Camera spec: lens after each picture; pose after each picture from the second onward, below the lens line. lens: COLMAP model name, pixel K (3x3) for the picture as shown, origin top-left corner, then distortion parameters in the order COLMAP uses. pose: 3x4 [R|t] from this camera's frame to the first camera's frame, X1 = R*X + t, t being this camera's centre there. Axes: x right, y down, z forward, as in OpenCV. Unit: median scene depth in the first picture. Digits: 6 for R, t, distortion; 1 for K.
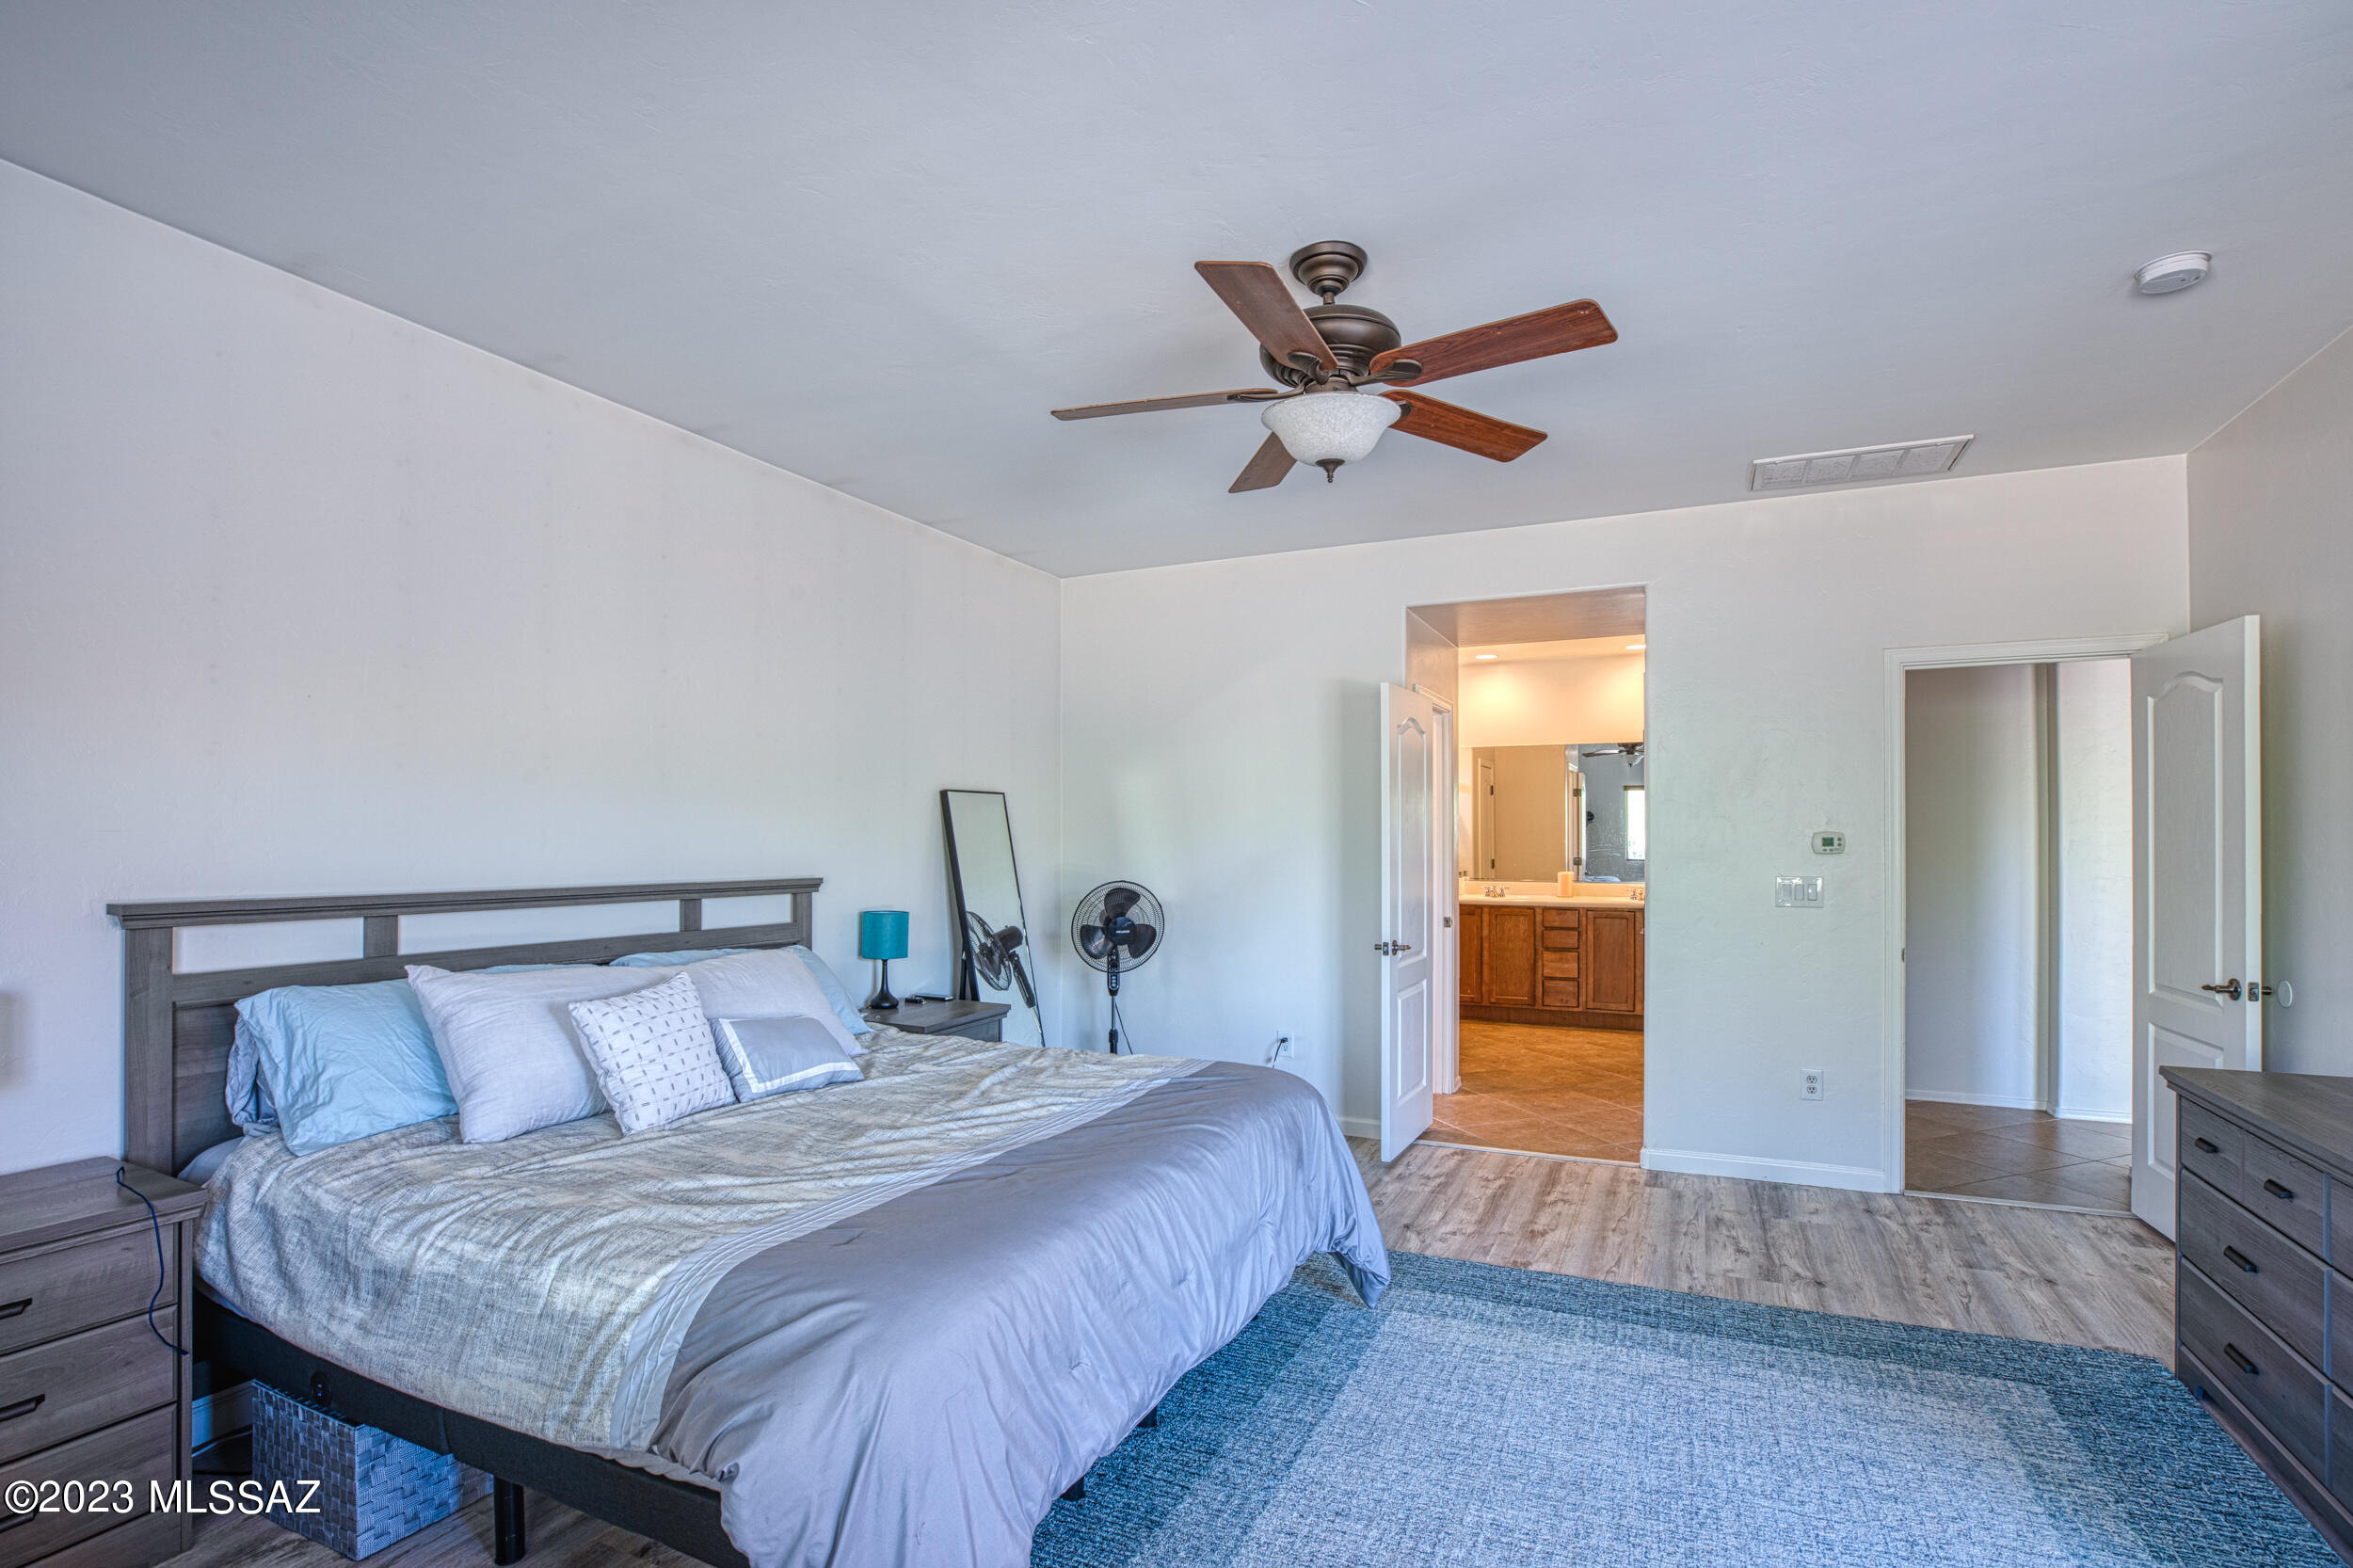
lens RADIAL K [[1093.4, 0, 1194.6], [0, 1093.4, 817.9], [0, 0, 1]] dist [-0.048014, 0.015062]
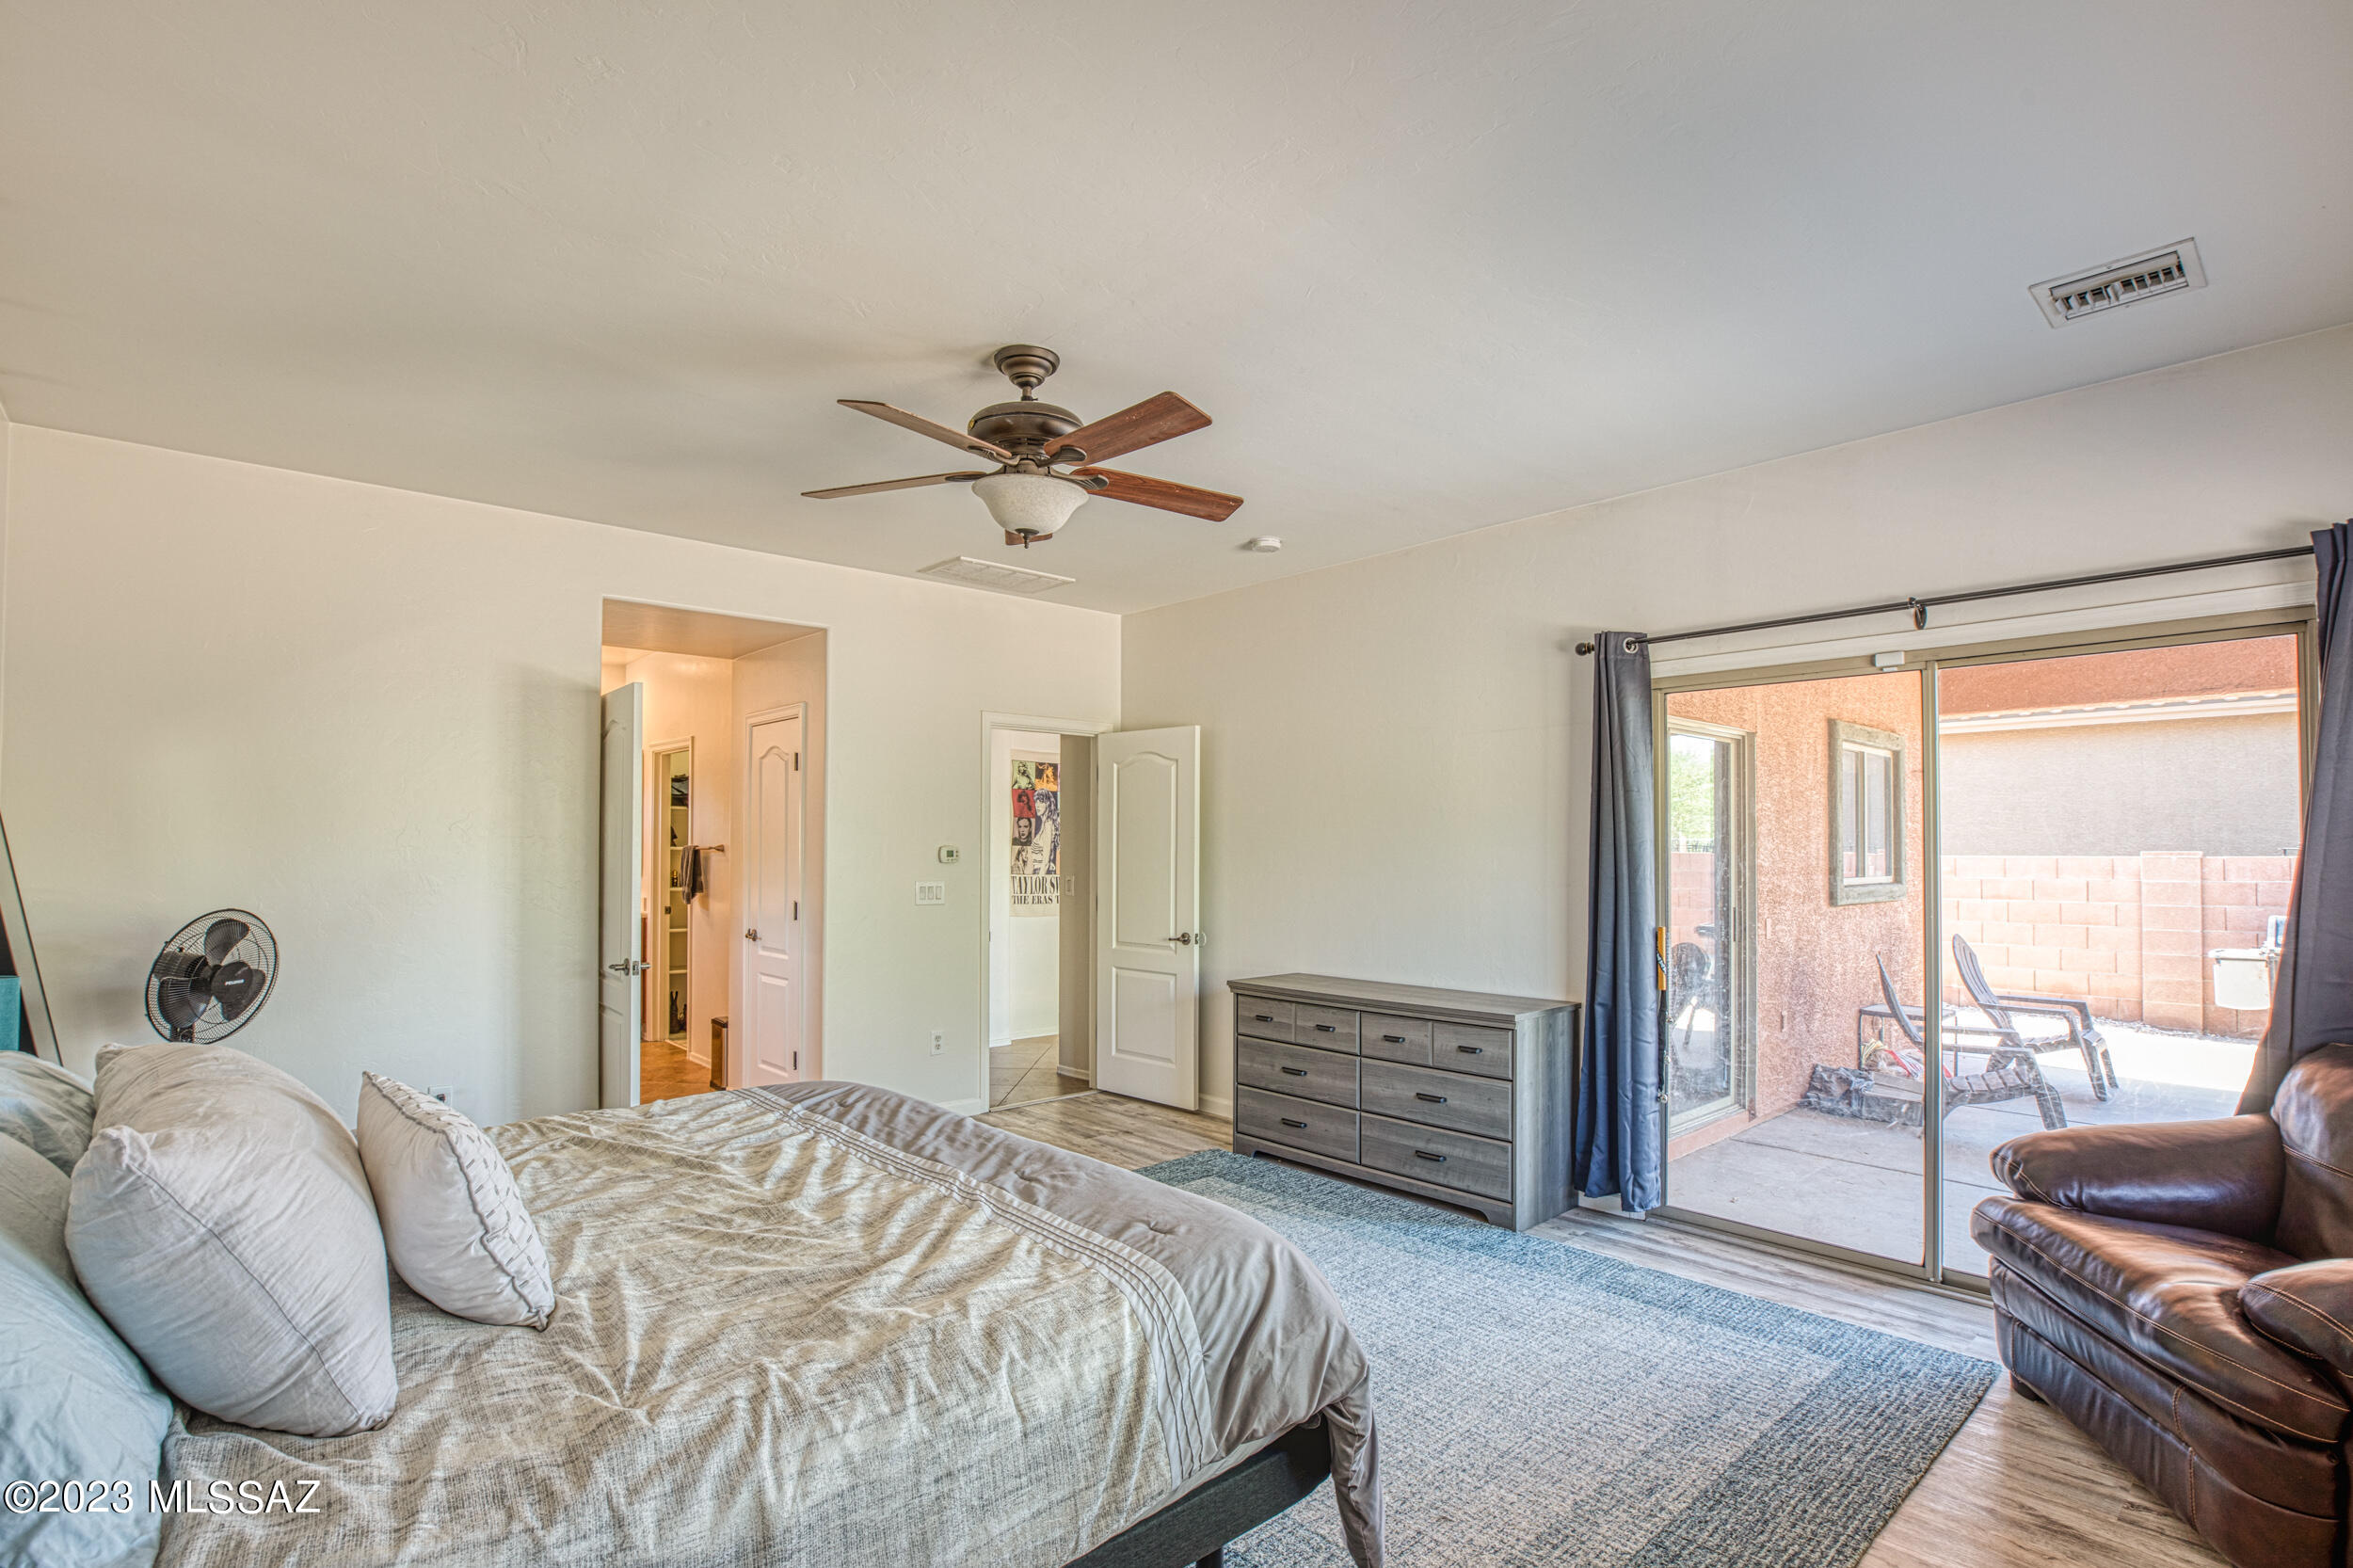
lens RADIAL K [[1093.4, 0, 1194.6], [0, 1093.4, 817.9], [0, 0, 1]] dist [-0.048014, 0.015062]
pose [[0.397183, 0.029118, 0.917277, -0.821656], [-0.022974, 0.999499, -0.021780, 0.003903], [-0.917452, -0.012423, 0.397653, 0.342835]]
